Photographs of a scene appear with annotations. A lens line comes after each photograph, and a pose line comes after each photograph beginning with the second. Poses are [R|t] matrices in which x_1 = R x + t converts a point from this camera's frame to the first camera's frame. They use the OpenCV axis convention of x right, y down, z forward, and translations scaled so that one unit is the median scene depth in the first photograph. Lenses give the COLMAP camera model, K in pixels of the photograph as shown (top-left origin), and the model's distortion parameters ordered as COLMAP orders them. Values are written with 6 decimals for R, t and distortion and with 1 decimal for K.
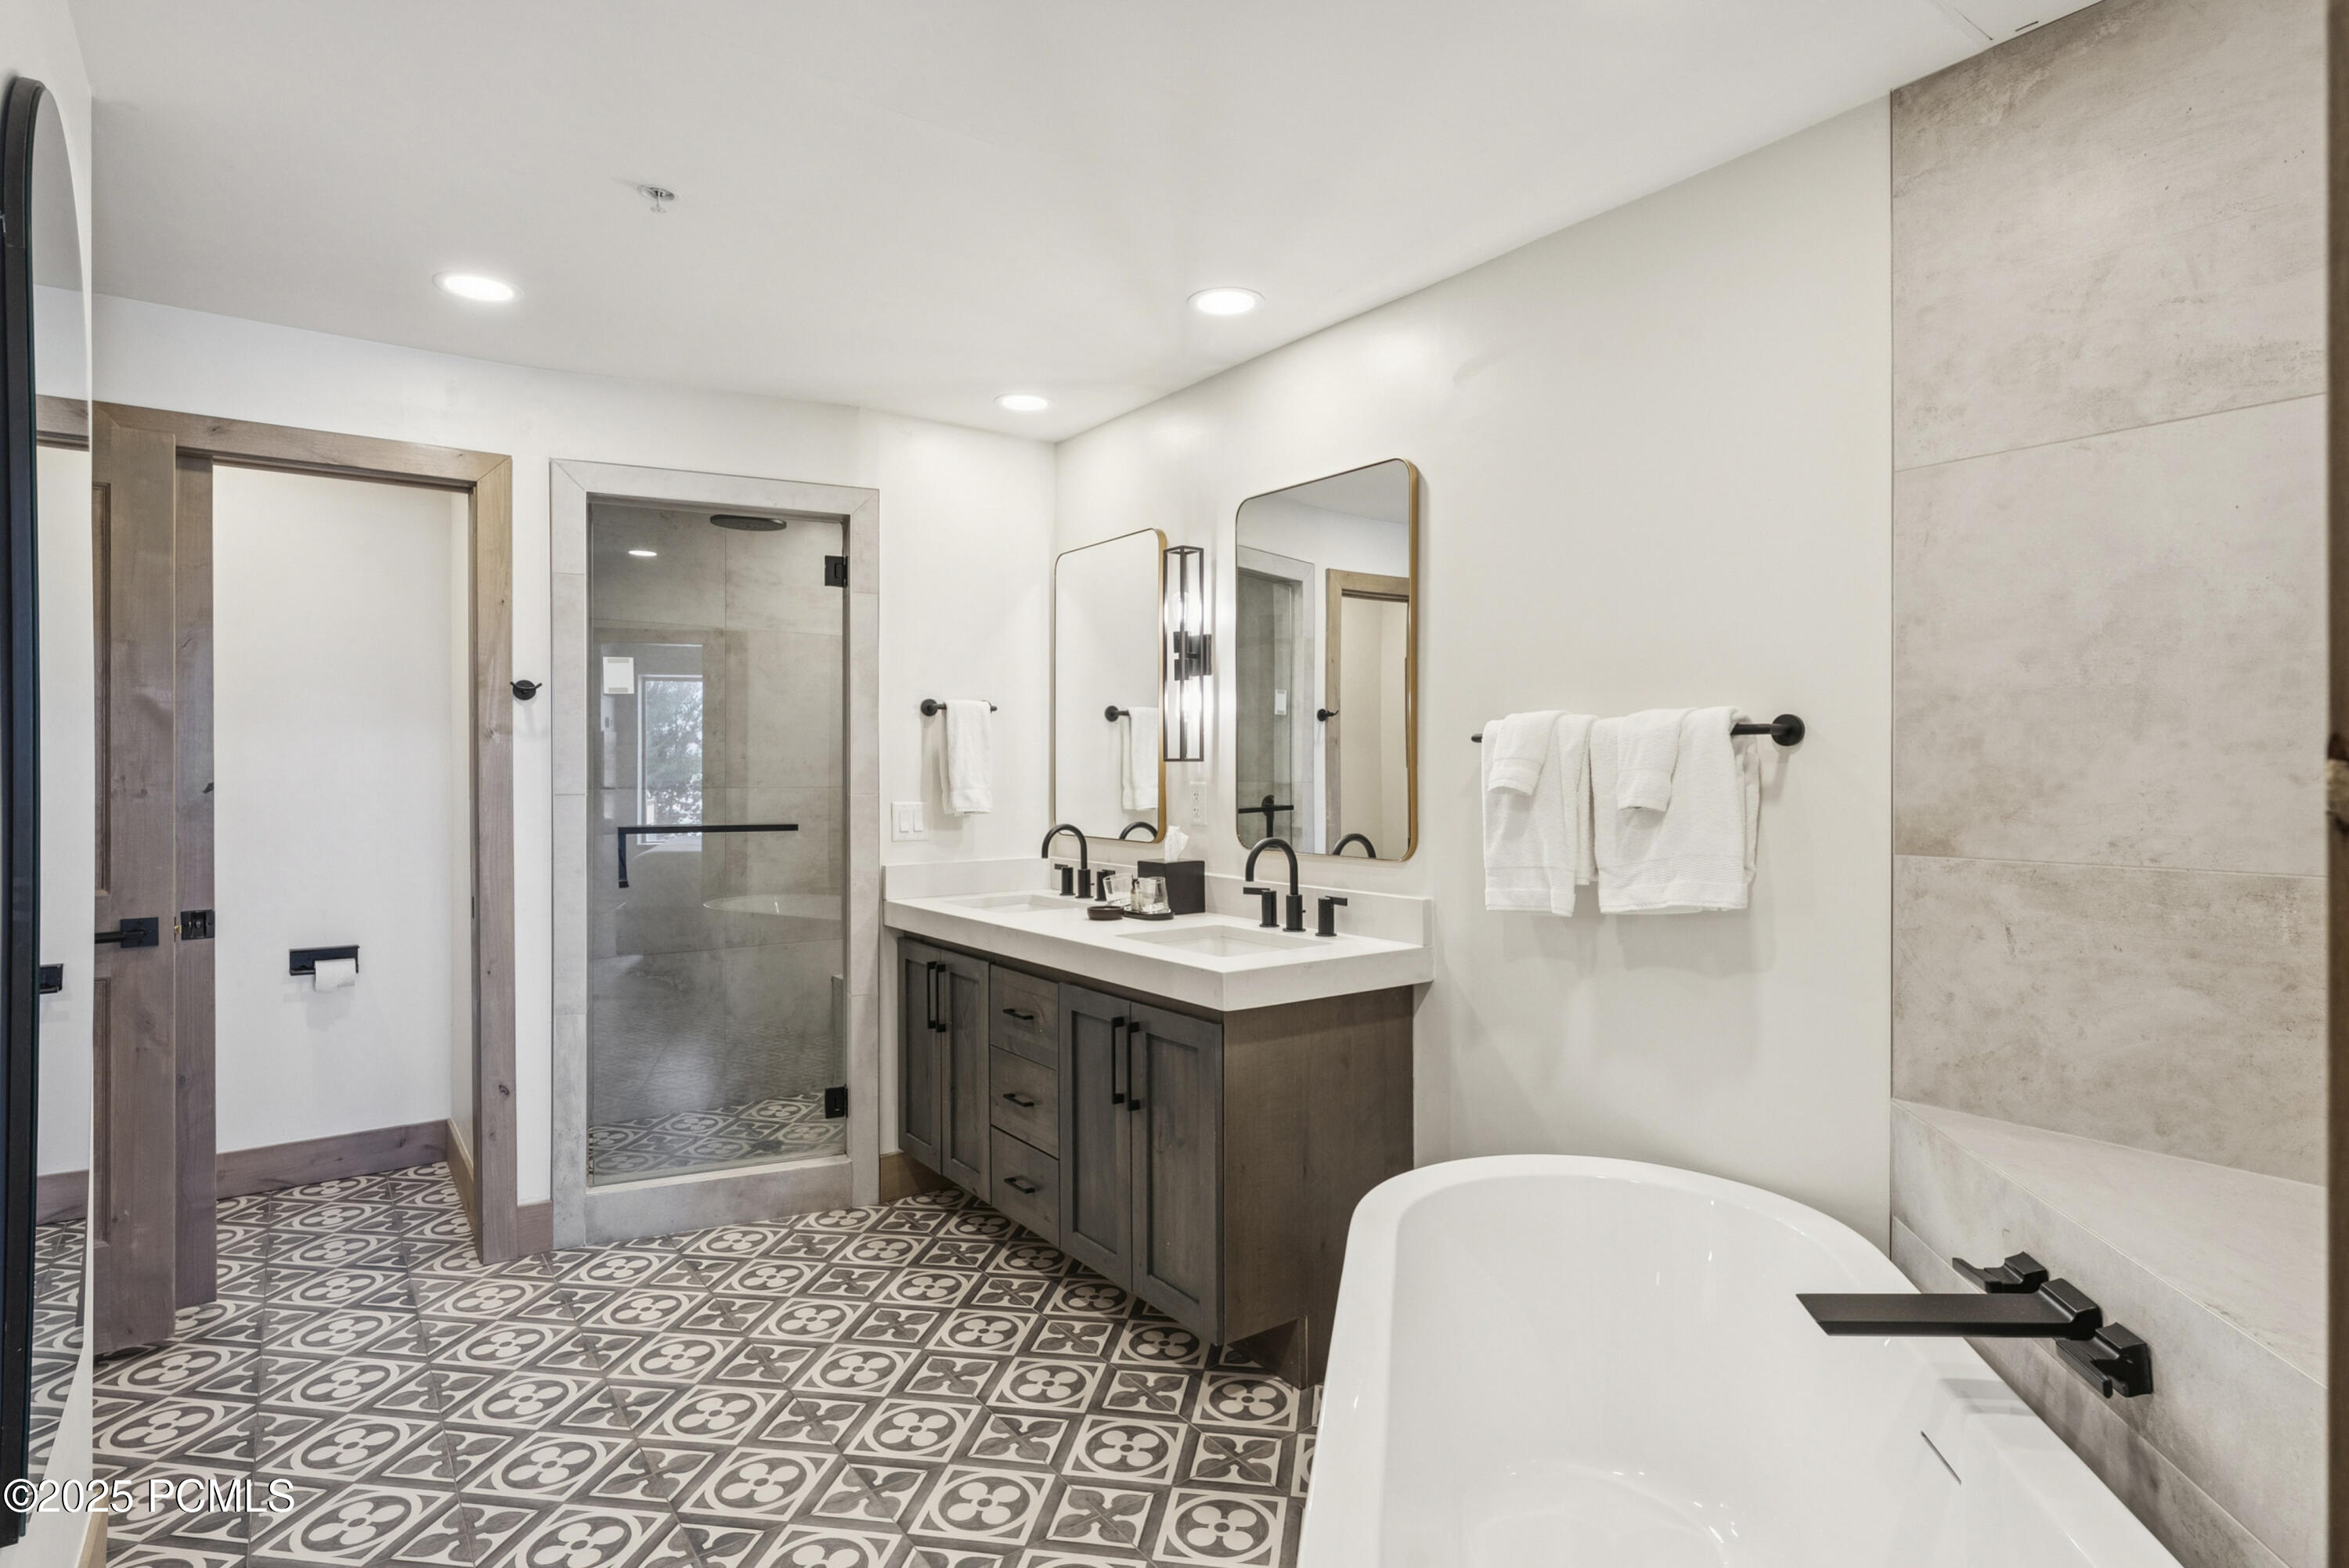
lens RADIAL K [[1205.5, 0, 1173.4], [0, 1205.5, 765.1], [0, 0, 1]] dist [-0.002870, 0.000005]
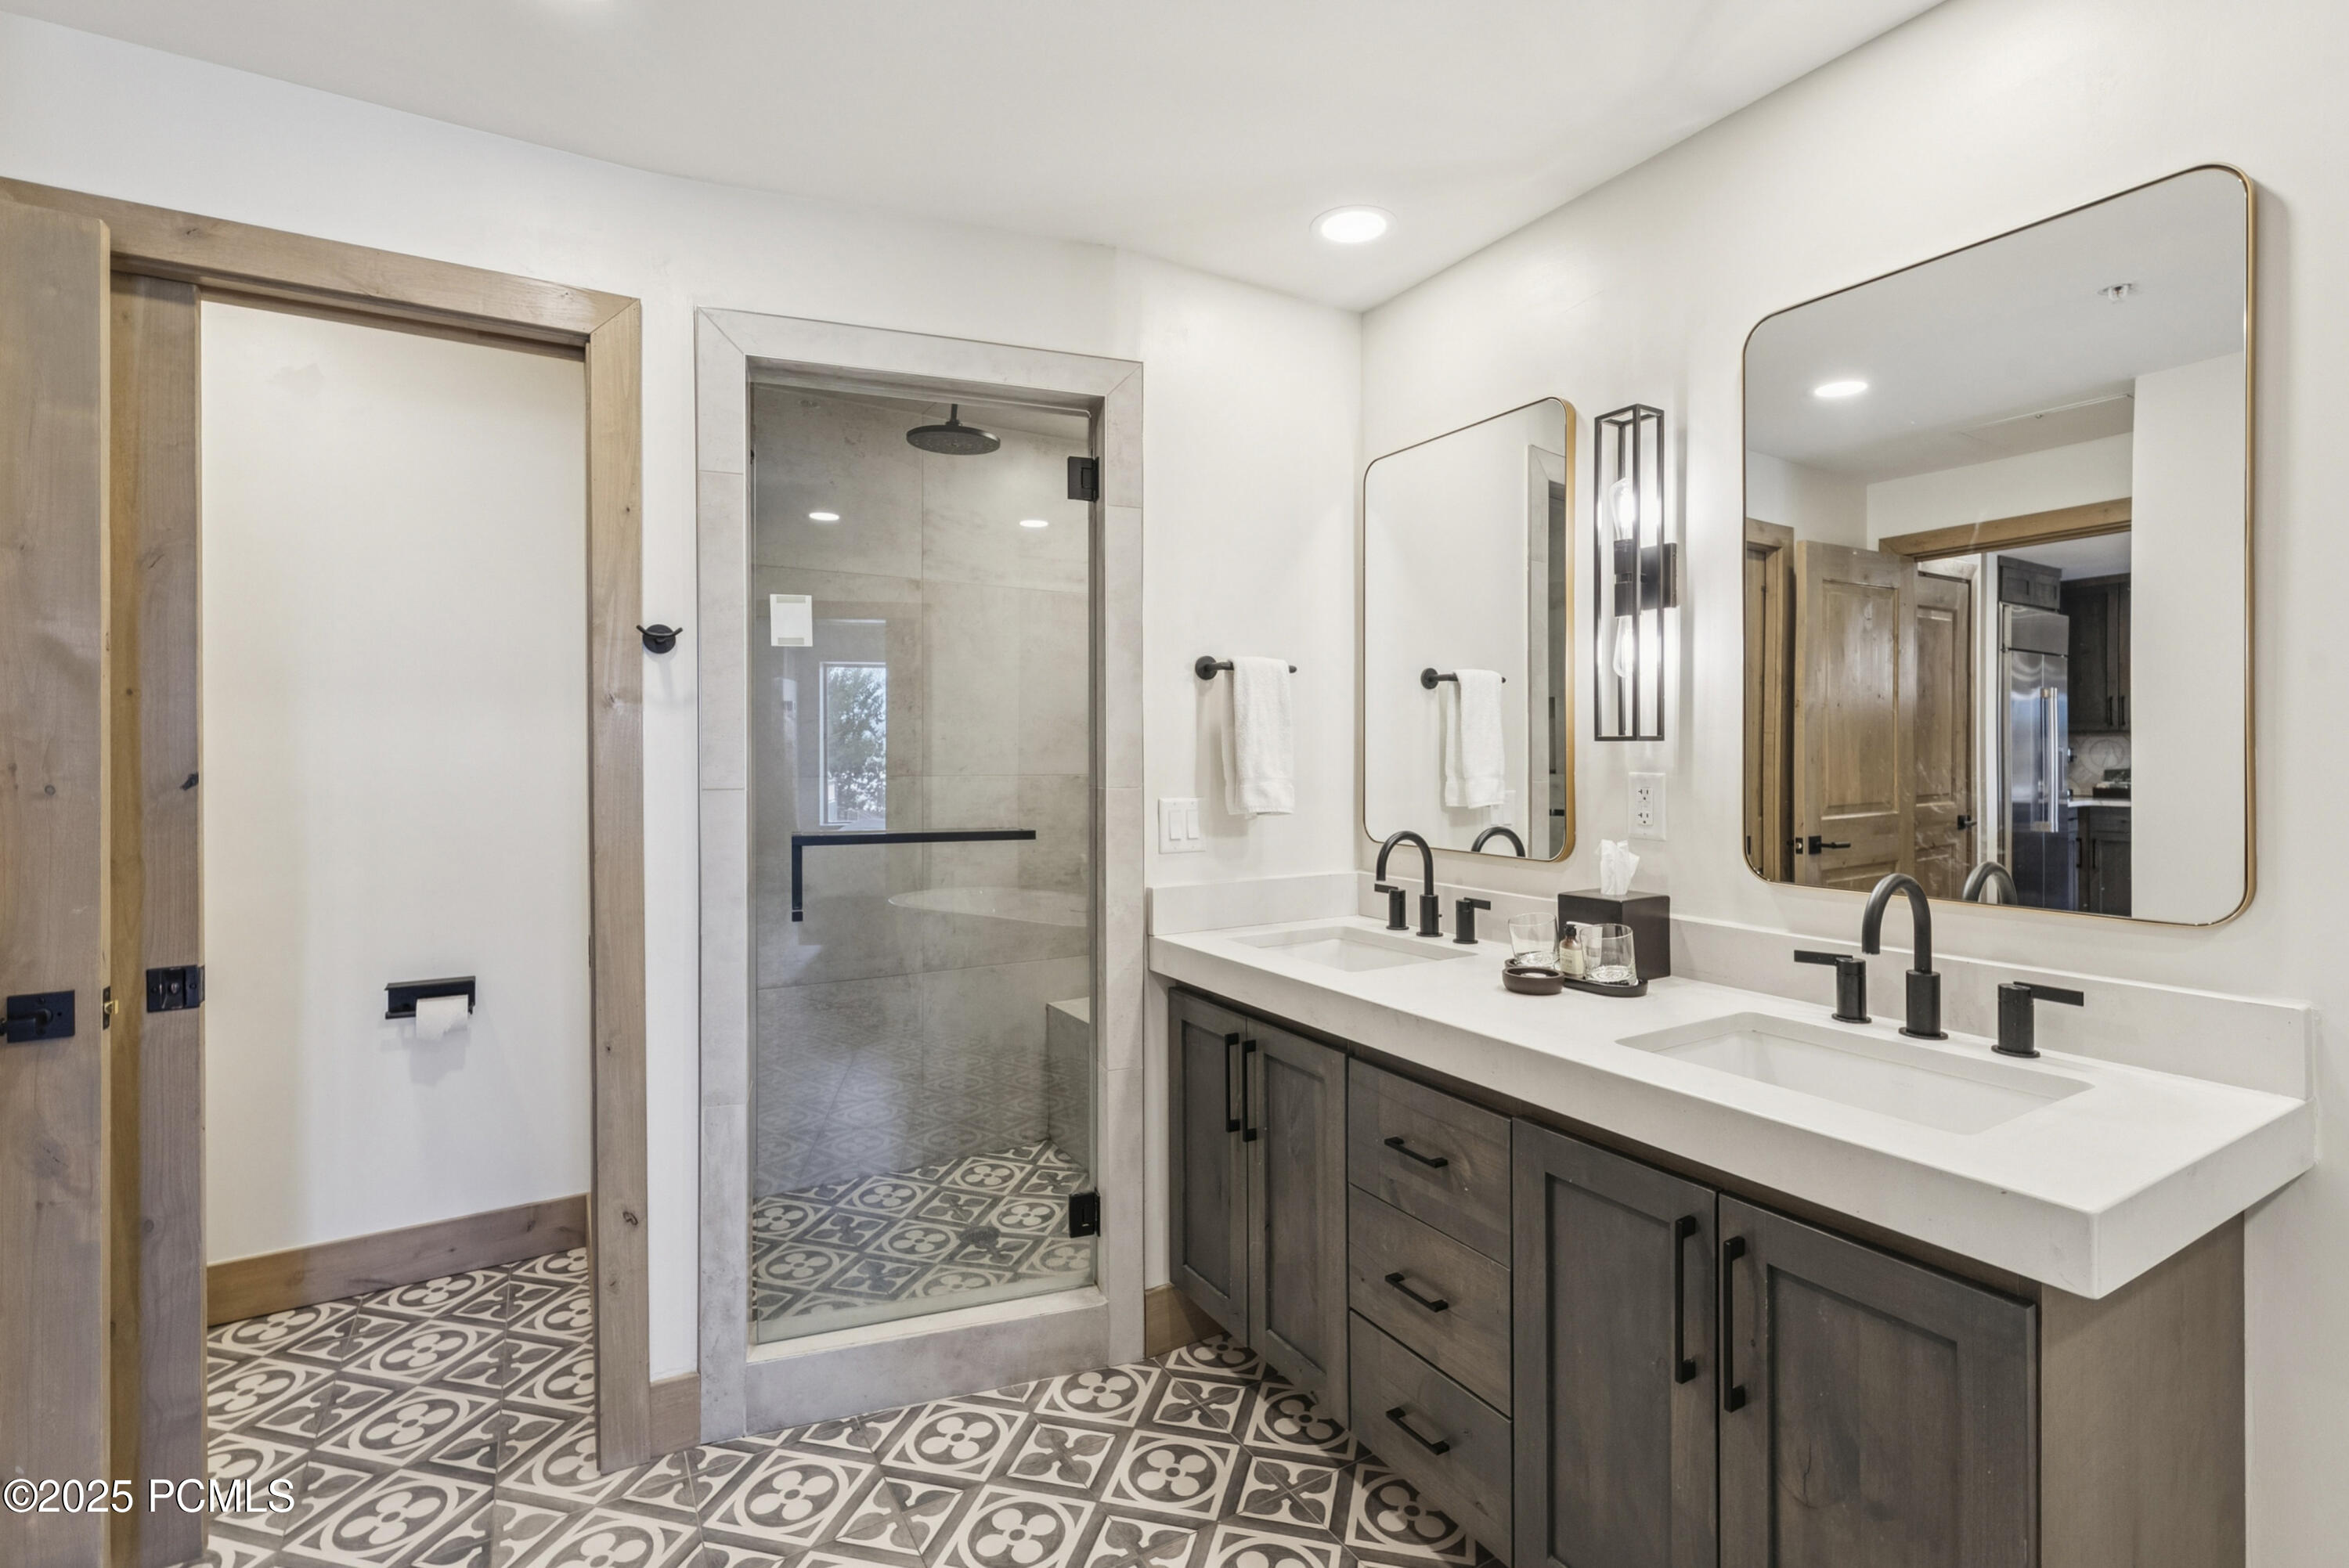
lens RADIAL K [[1073.5, 0, 1185.1], [0, 1073.5, 753.6], [0, 0, 1]] dist [-0.000543, -0.000250]
pose [[0.995880, 0.000369, -0.090683, -0.177511], [0.000048, 0.999989, 0.004593, 0.001045], [0.090684, -0.004578, 0.995869, 0.403464]]
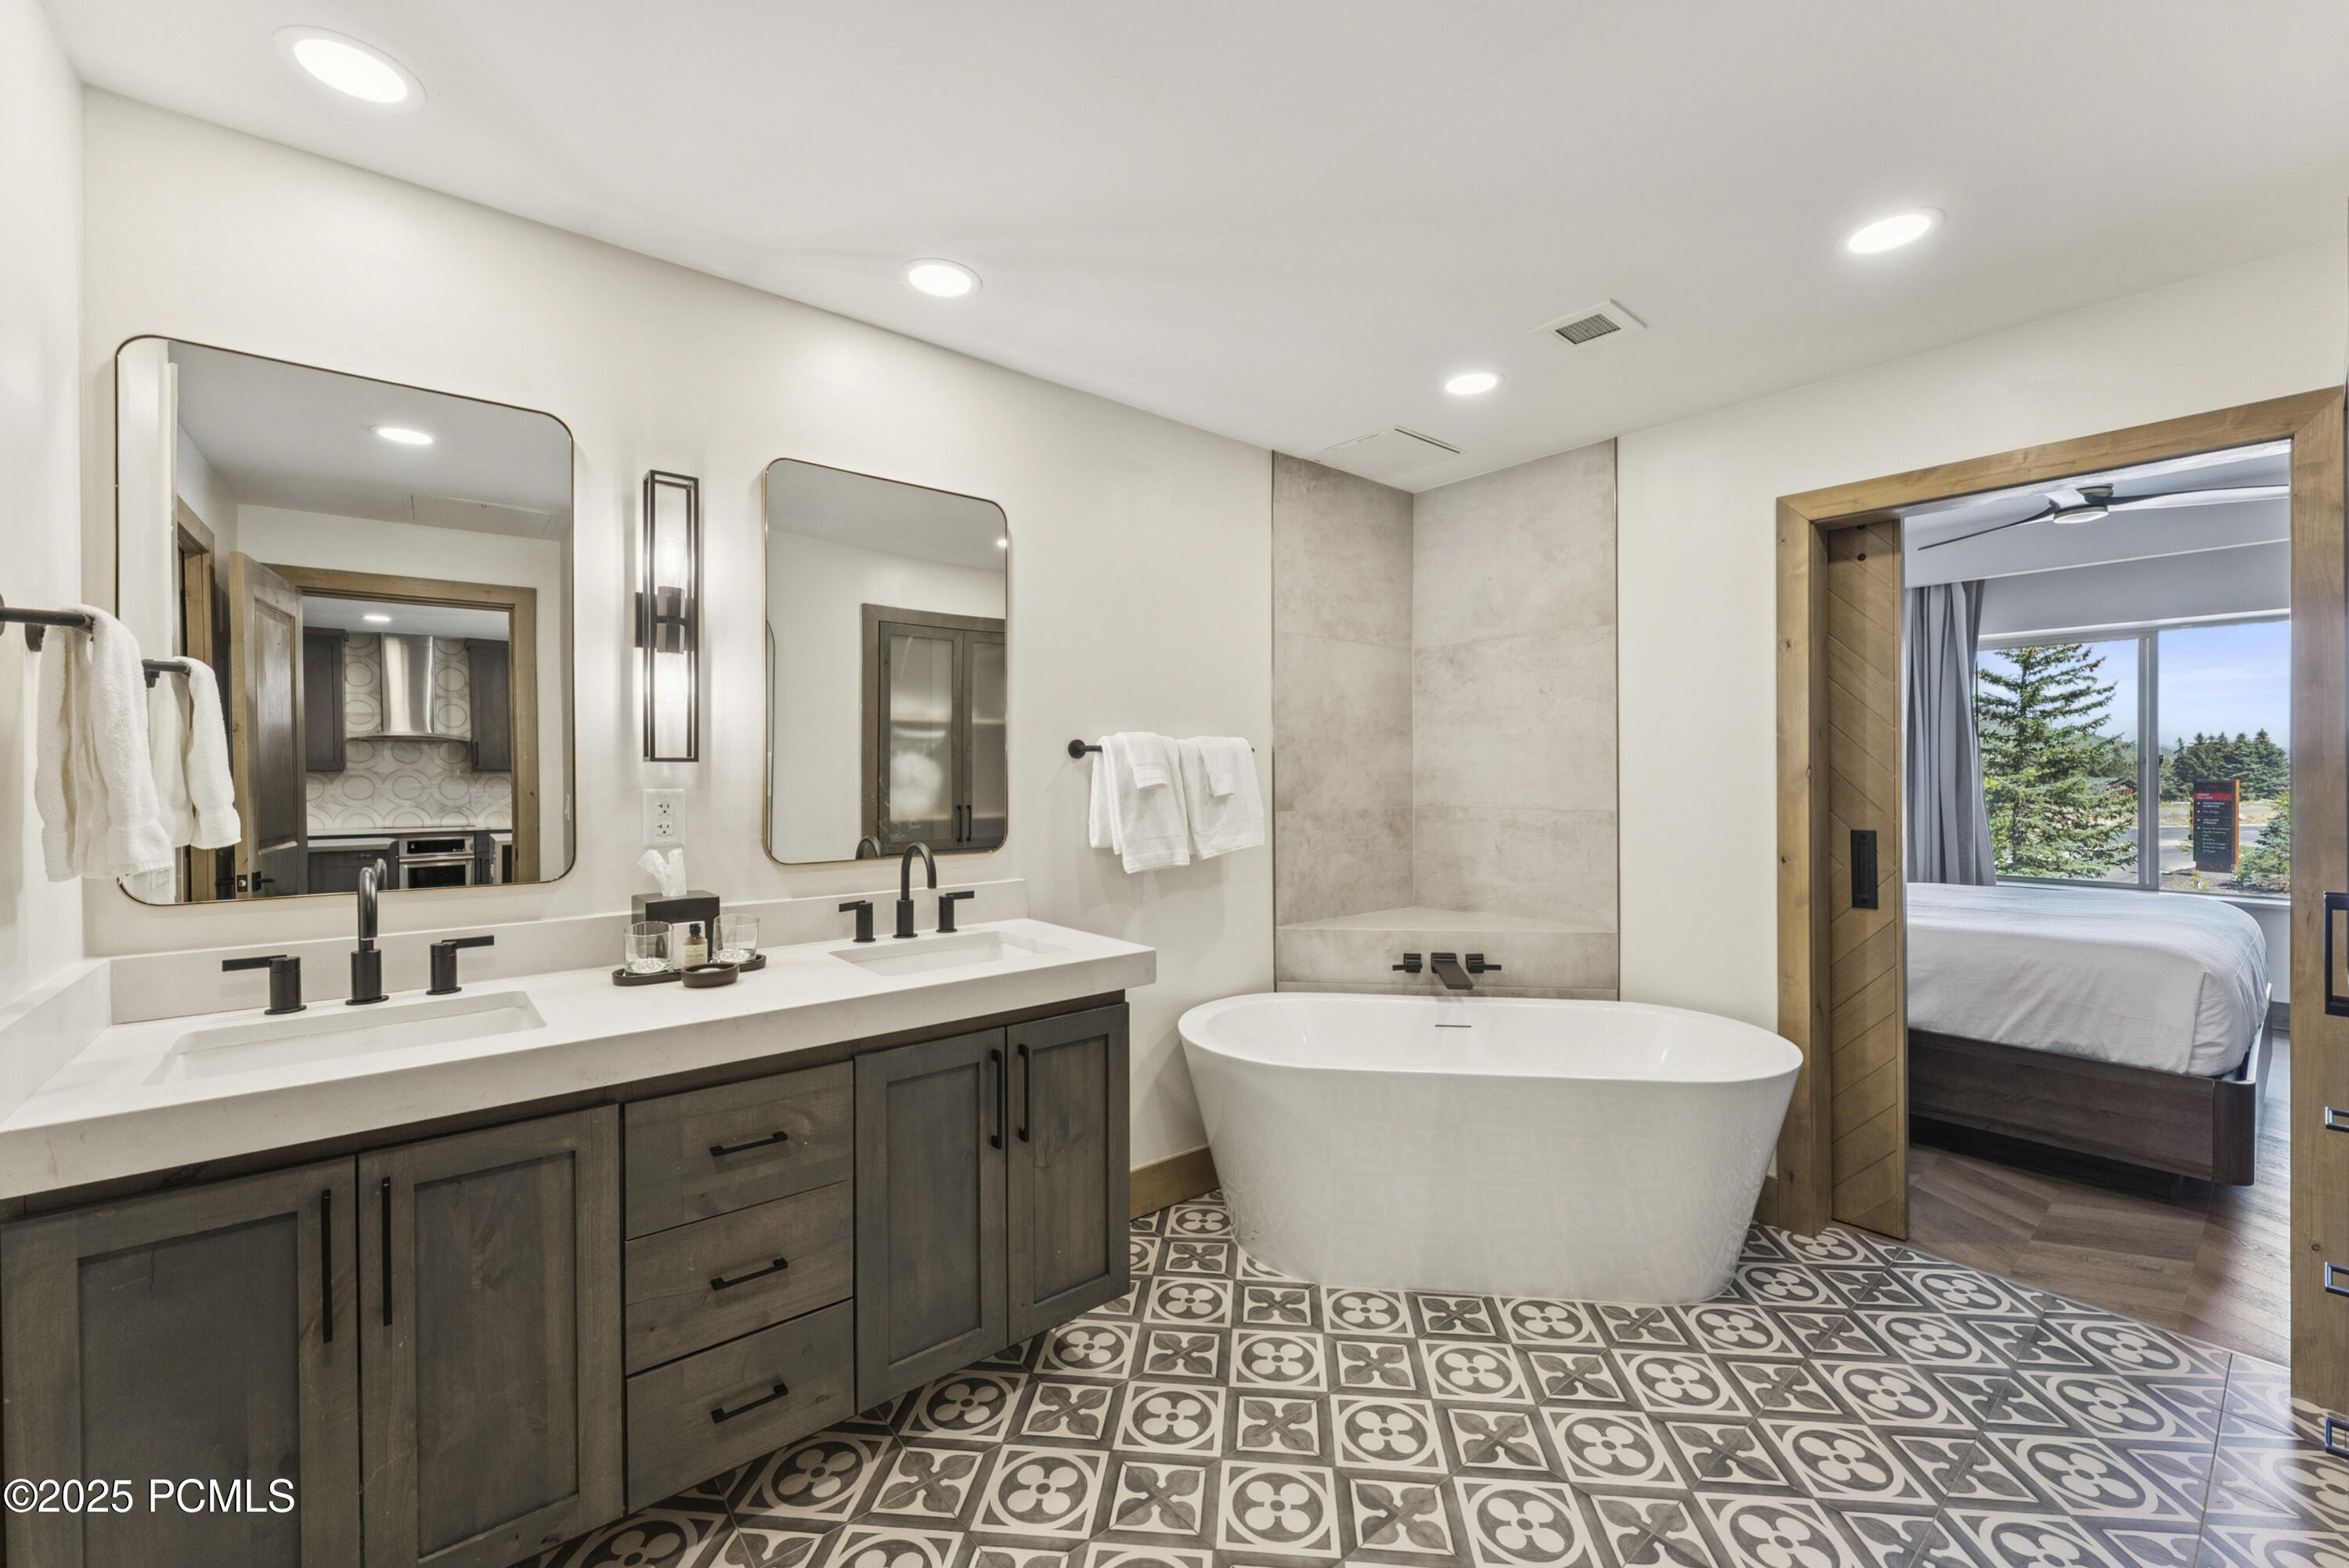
lens RADIAL K [[950.2, 0, 1174.7], [0, 950.2, 761.9], [0, 0, 1]] dist [0.000335, 0.000114]
pose [[-0.057768, 0.009305, 0.998287, -0.602928], [-0.000601, 0.999956, -0.009356, 0.001596], [-0.998330, -0.001140, -0.057760, 0.722303]]
